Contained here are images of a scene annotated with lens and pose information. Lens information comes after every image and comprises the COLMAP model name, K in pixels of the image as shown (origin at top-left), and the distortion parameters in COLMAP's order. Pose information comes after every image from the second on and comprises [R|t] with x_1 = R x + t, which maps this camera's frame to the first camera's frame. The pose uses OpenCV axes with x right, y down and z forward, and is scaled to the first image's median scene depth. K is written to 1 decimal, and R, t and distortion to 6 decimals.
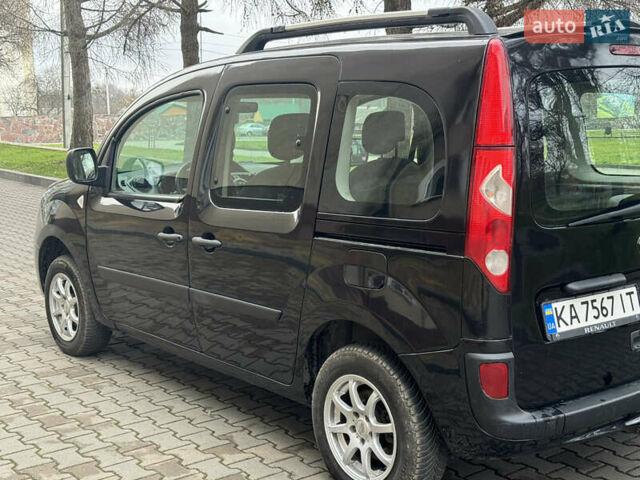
lens RADIAL K [[889.6, 0, 329.1], [0, 889.6, 241.8], [0, 0, 1]] dist [0.166889, -0.271989]
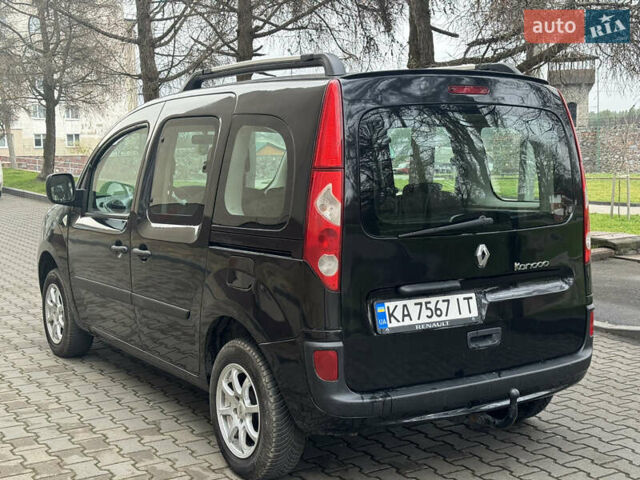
lens RADIAL K [[889.6, 0, 329.1], [0, 889.6, 241.8], [0, 0, 1]] dist [0.166889, -0.271989]
pose [[0.993983, 0.017475, -0.108131, 0.286422], [-0.022271, 0.998814, -0.043306, 0.039214], [0.107246, 0.045453, 0.993193, -0.162459]]
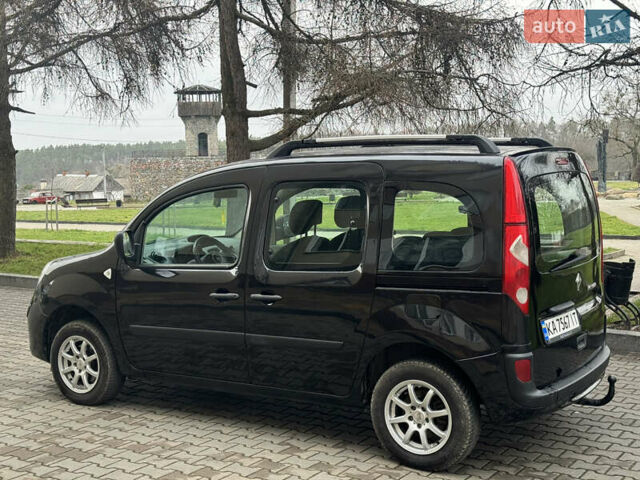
lens RADIAL K [[889.6, 0, 329.1], [0, 889.6, 241.8], [0, 0, 1]] dist [0.166889, -0.271989]
pose [[0.949829, -0.030283, 0.311300, -0.575752], [0.053304, 0.996414, -0.065707, 0.012912], [-0.308194, 0.079004, 0.948037, -0.381035]]
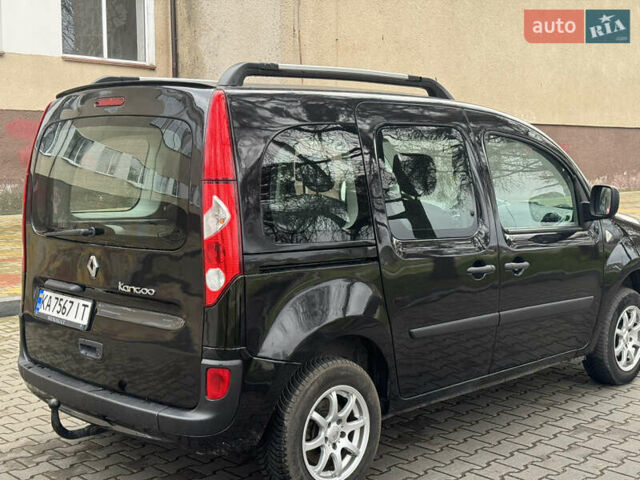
lens RADIAL K [[889.6, 0, 329.1], [0, 889.6, 241.8], [0, 0, 1]] dist [0.166889, -0.271989]
pose [[0.103622, 0.110872, -0.988418, 1.562782], [-0.153739, 0.983610, 0.094215, -0.190377], [0.982663, 0.142196, 0.118969, 1.193344]]
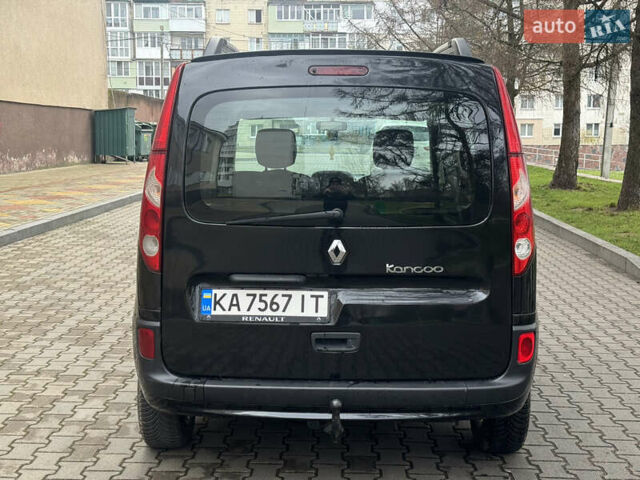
lens RADIAL K [[889.6, 0, 329.1], [0, 889.6, 241.8], [0, 0, 1]] dist [0.166889, -0.271989]
pose [[0.765027, 0.095630, -0.636859, 1.038466], [-0.116105, 0.993190, 0.009665, -0.019731], [0.633446, 0.066549, 0.770920, 0.194814]]
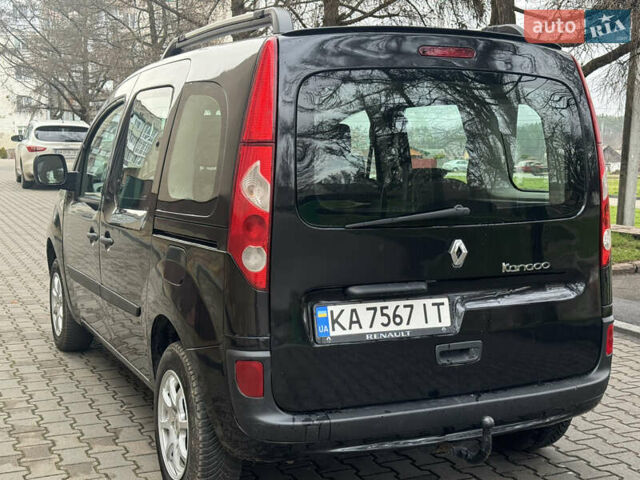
lens RADIAL K [[889.6, 0, 329.1], [0, 889.6, 241.8], [0, 0, 1]] dist [0.166889, -0.271989]
pose [[0.970177, 0.043494, -0.238462, 0.455546], [-0.053302, 0.997971, -0.034836, 0.030998], [0.236463, 0.046507, 0.970527, 0.053136]]
